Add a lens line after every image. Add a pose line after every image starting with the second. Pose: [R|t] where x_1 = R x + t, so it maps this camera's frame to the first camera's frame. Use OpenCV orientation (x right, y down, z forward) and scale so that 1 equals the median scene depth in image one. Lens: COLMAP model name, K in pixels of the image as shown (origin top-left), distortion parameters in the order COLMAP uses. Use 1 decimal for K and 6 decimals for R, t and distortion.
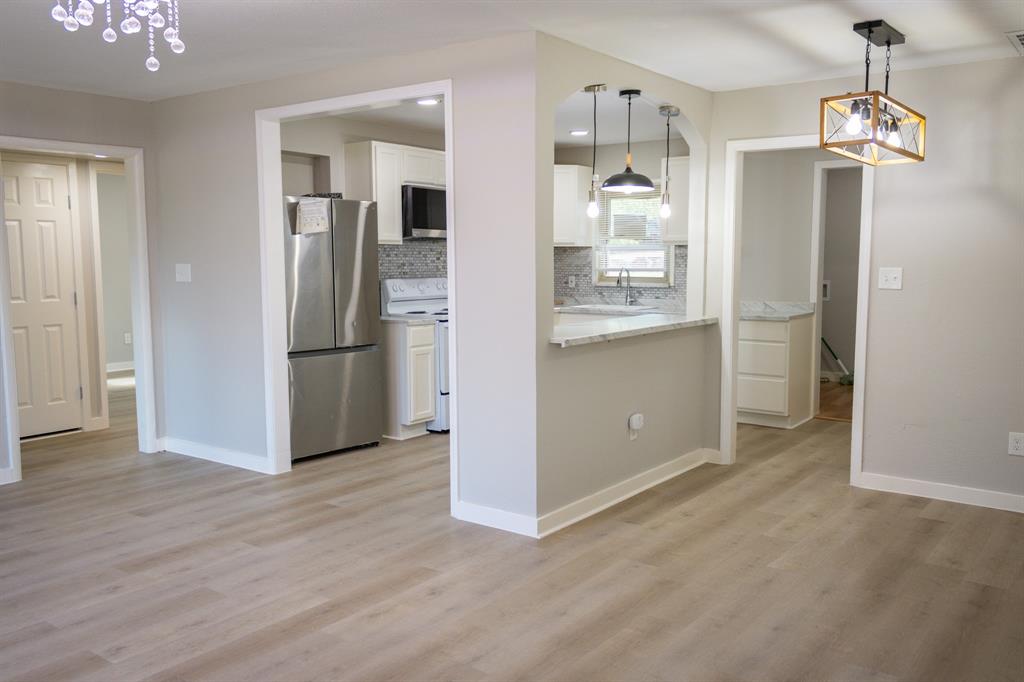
lens RADIAL K [[879.6, 0, 508.8], [0, 879.6, 341.1], [0, 0, 1]] dist [0.060297, -0.085933]
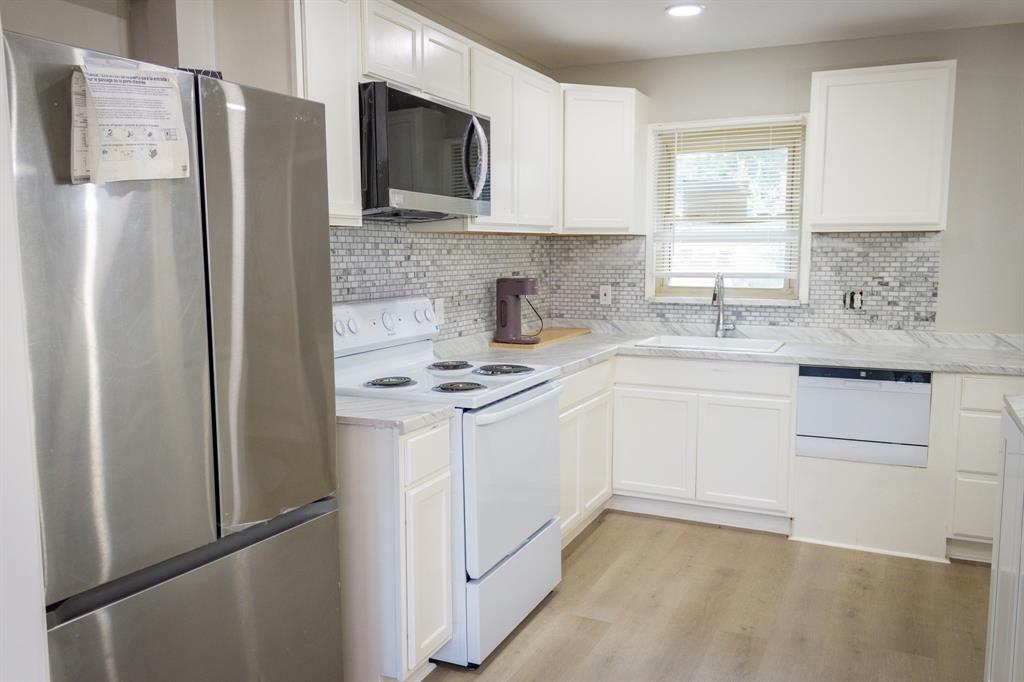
lens RADIAL K [[843.3, 0, 512.0], [0, 843.3, 341.0], [0, 0, 1]] dist [0.050329, -0.012124]
pose [[0.978577, -0.022653, 0.204631, -0.113812], [0.019730, 0.999672, 0.016310, -0.050980], [-0.204933, -0.011923, 0.978703, 0.498933]]
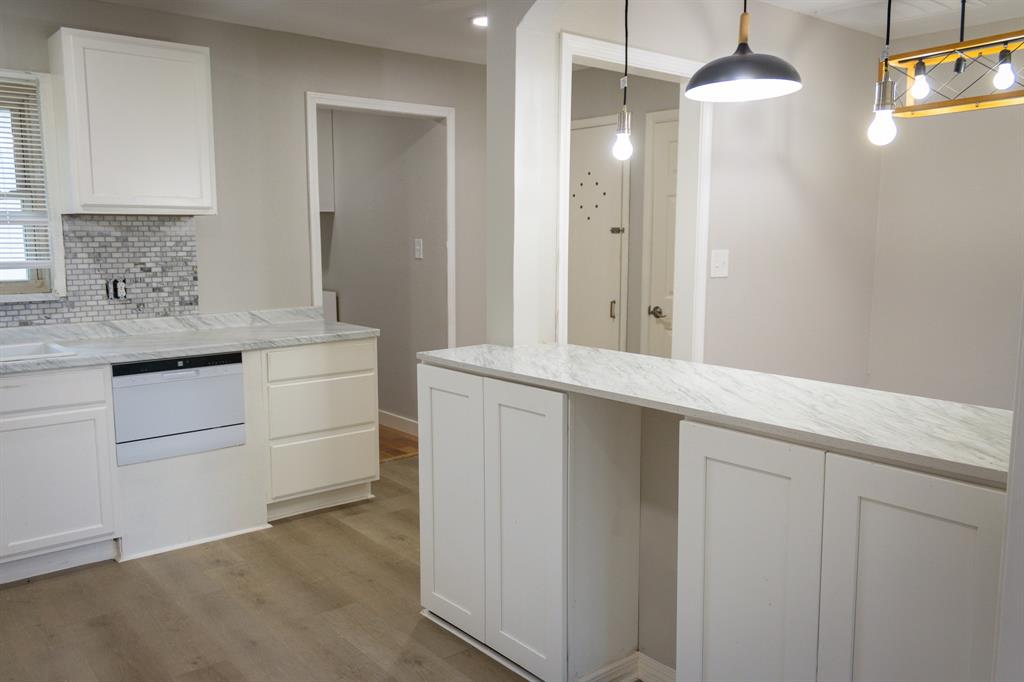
lens RADIAL K [[843.3, 0, 512.0], [0, 843.3, 341.0], [0, 0, 1]] dist [0.050329, -0.012124]
pose [[0.250879, -0.125886, 0.959798, -0.214582], [0.100795, 0.989516, 0.103437, -0.061985], [-0.962757, 0.070792, 0.260937, 0.633219]]
